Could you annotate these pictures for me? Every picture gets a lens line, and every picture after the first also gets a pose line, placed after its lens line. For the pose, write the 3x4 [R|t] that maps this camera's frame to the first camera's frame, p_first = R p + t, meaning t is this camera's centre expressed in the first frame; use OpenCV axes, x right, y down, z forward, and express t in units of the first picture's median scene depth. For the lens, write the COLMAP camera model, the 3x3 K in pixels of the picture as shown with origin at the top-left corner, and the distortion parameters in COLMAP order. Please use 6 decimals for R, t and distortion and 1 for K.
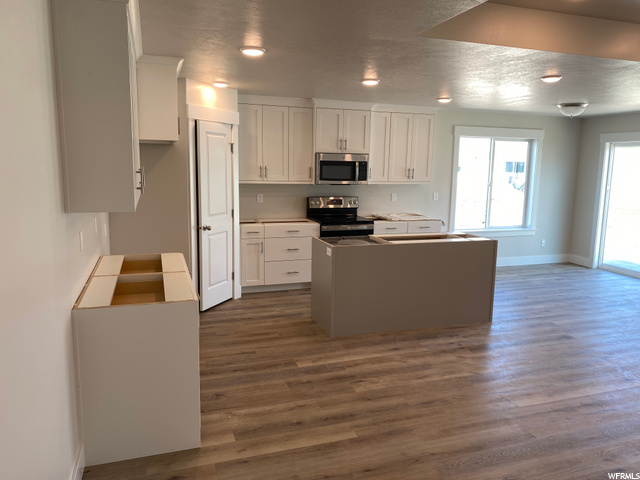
lens RADIAL K [[489.2, 0, 322.5], [0, 489.2, 238.8], [0, 0, 1]] dist [0.062424, -0.073538]
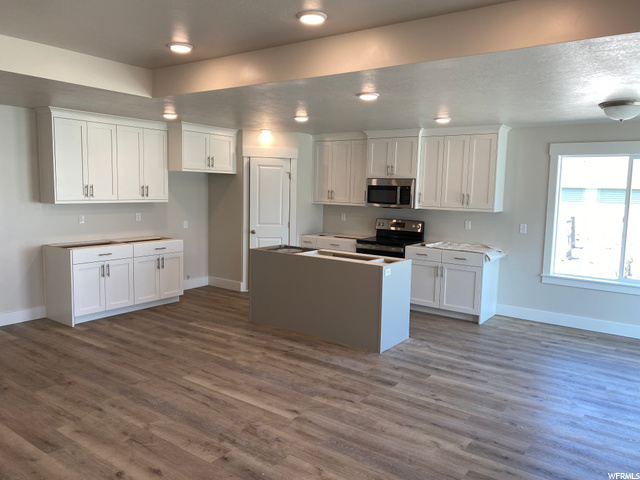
lens RADIAL K [[489.2, 0, 322.5], [0, 489.2, 238.8], [0, 0, 1]] dist [0.062424, -0.073538]
pose [[0.568130, 0.083483, -0.818693, 0.992970], [-0.138257, 0.990384, 0.005047, -0.036021], [0.811242, 0.110323, 0.574209, 0.339313]]
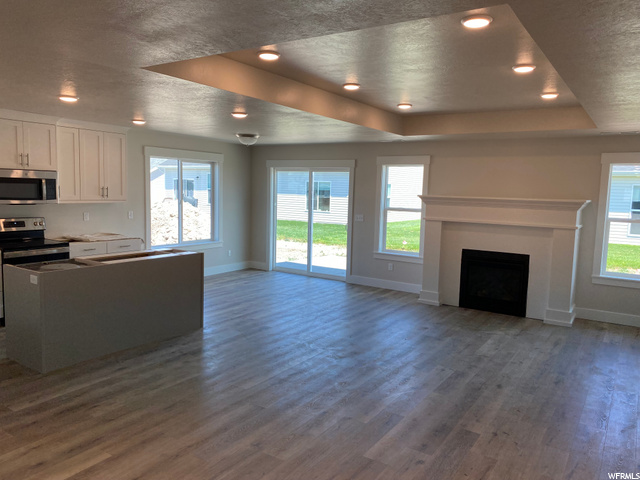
lens RADIAL K [[489.2, 0, 322.5], [0, 489.2, 238.8], [0, 0, 1]] dist [0.062424, -0.073538]
pose [[0.795686, -0.059700, 0.602761, -0.092797], [0.080186, 0.996754, -0.007128, 0.001292], [-0.600379, 0.054004, 0.797890, -0.047252]]
